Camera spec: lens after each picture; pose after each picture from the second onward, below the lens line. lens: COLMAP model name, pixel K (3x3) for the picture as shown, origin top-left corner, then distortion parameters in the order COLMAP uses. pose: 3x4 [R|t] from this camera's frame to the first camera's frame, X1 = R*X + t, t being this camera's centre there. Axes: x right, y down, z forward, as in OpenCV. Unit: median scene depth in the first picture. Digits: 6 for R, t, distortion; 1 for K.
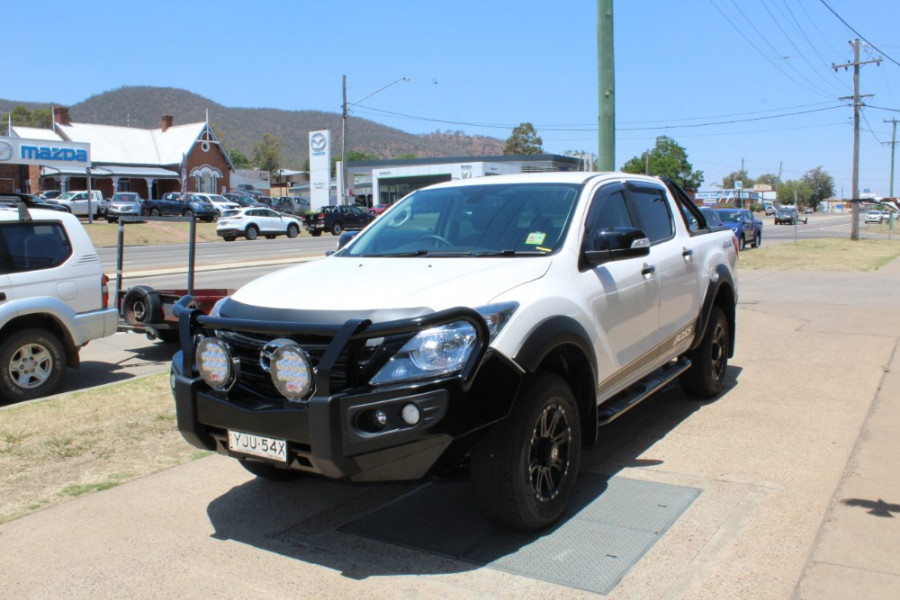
lens RADIAL K [[798.8, 0, 453.0], [0, 798.8, 303.3], [0, 0, 1]] dist [-0.157699, 0.156862]
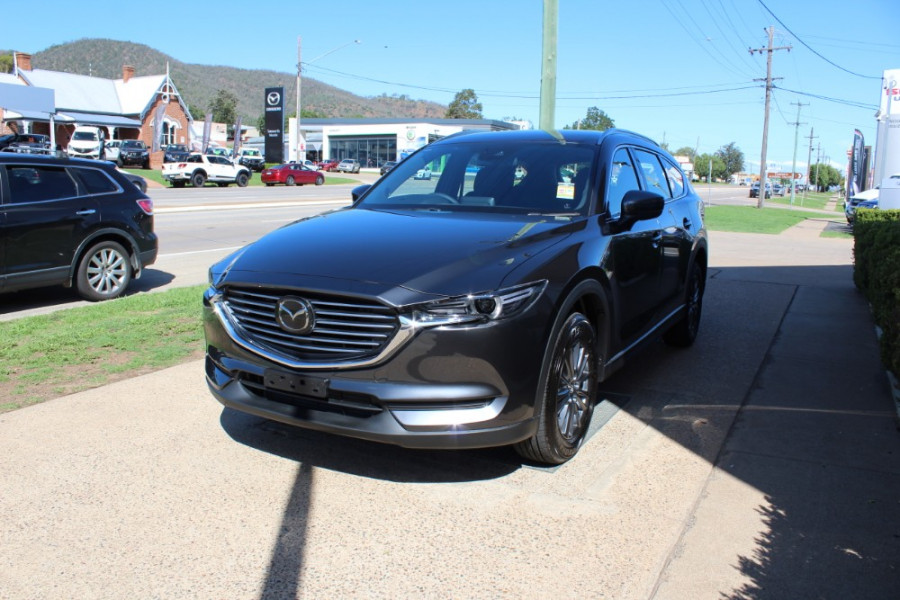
lens RADIAL K [[739.6, 0, 450.0], [0, 739.6, 300.0], [0, 0, 1]] dist [-0.169565, 0.148077]
pose [[0.996643, 0.026871, 0.077336, -0.029290], [-0.031384, 0.997838, 0.057736, 0.039349], [-0.075617, -0.059970, 0.995332, -0.030995]]
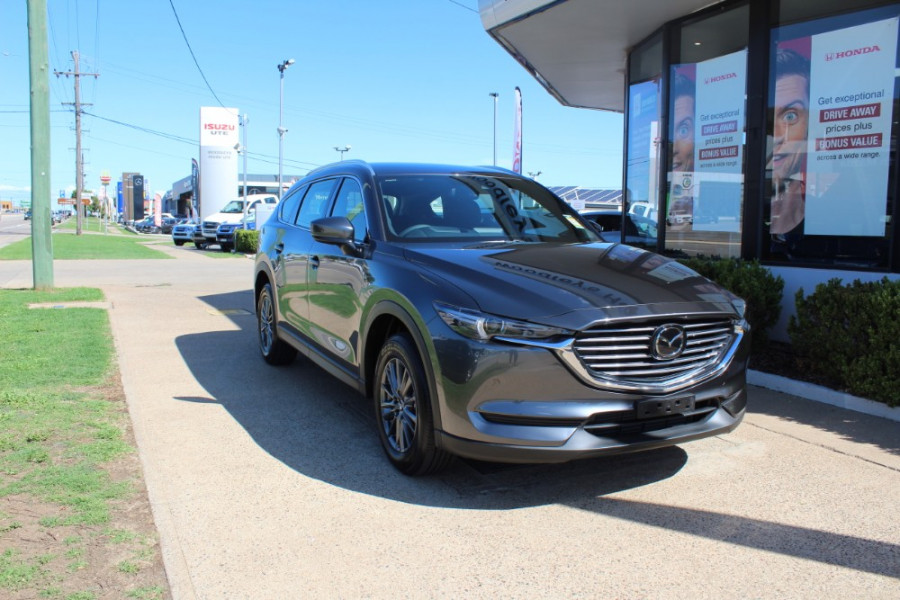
lens RADIAL K [[739.6, 0, 450.0], [0, 739.6, 300.0], [0, 0, 1]] dist [-0.169565, 0.148077]
pose [[0.512641, -0.061255, 0.856415, -0.781751], [0.058547, 0.997624, 0.036309, 0.018999], [-0.856605, 0.031527, 0.515009, 0.431785]]
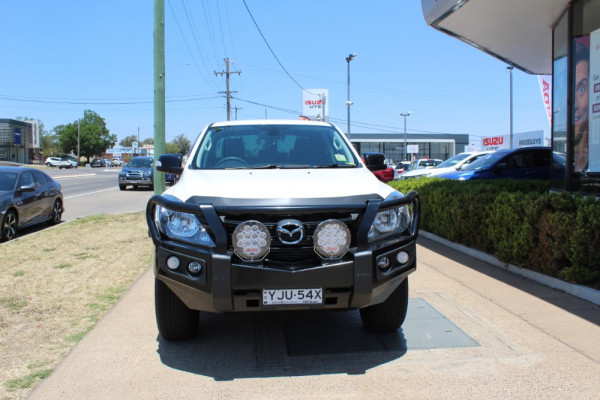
lens RADIAL K [[532.5, 0, 302.0], [0, 532.5, 202.2], [0, 0, 1]] dist [-0.157699, 0.156862]
pose [[0.787120, -0.027801, 0.616173, -0.566468], [0.052829, 0.998351, -0.022442, 0.026969], [-0.614533, 0.050216, 0.787291, 0.180695]]
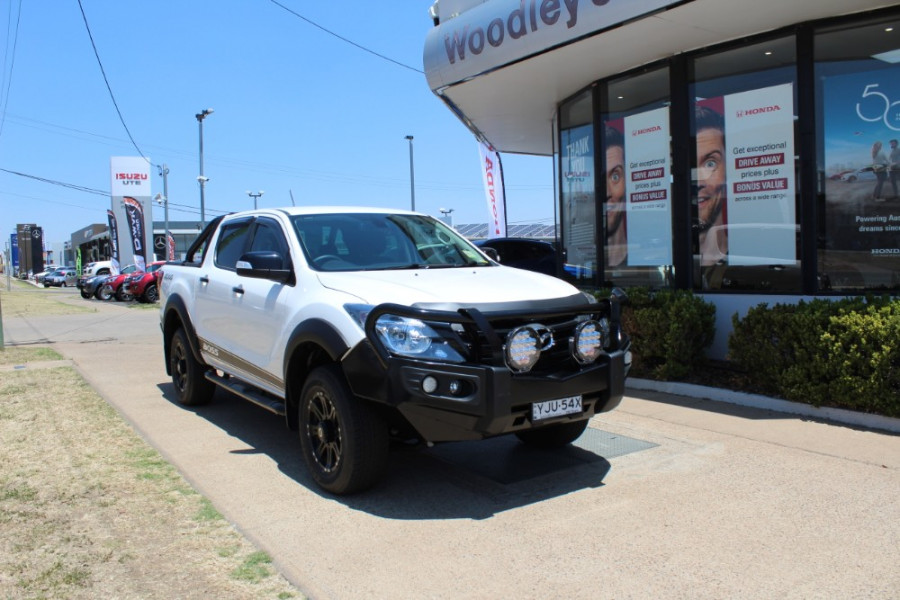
lens RADIAL K [[739.6, 0, 450.0], [0, 739.6, 300.0], [0, 0, 1]] dist [-0.169565, 0.148077]
pose [[0.401752, -0.040418, 0.914856, -0.969357], [0.108341, 0.994107, -0.003658, -0.001590], [-0.909317, 0.100586, 0.403763, 0.474164]]
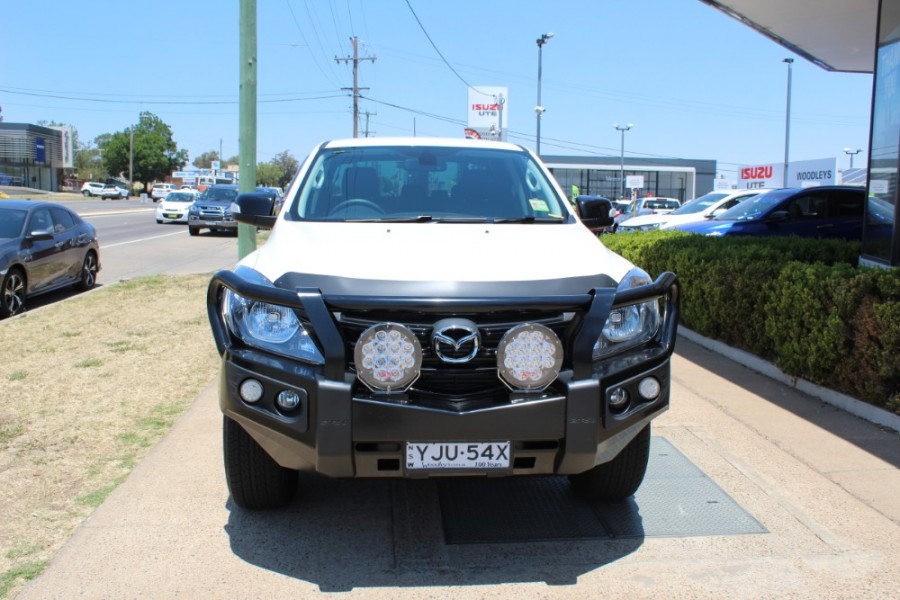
lens RADIAL K [[791.7, 0, 450.0], [0, 791.7, 300.0], [0, 0, 1]] dist [-0.156151, 0.150586]
pose [[0.797435, -0.044304, 0.601777, -0.510831], [0.030545, 0.998986, 0.033072, -0.000390], [-0.602632, -0.007992, 0.797979, 0.268125]]
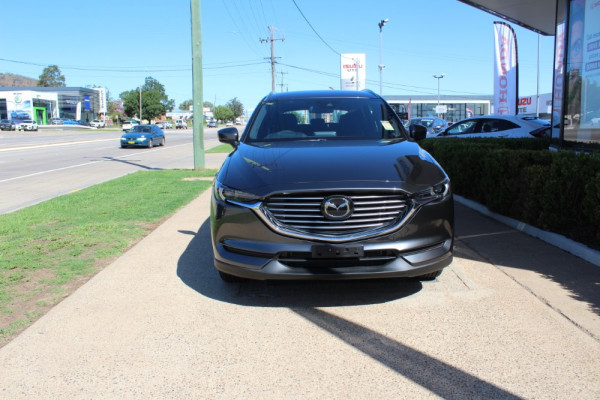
lens RADIAL K [[493.0, 0, 300.0], [0, 493.0, 200.0], [0, 0, 1]] dist [-0.169565, 0.148077]
pose [[0.841452, -0.073922, 0.535251, -0.505034], [0.053711, 0.997134, 0.053273, 0.045120], [-0.537656, -0.016077, 0.843011, 0.078475]]
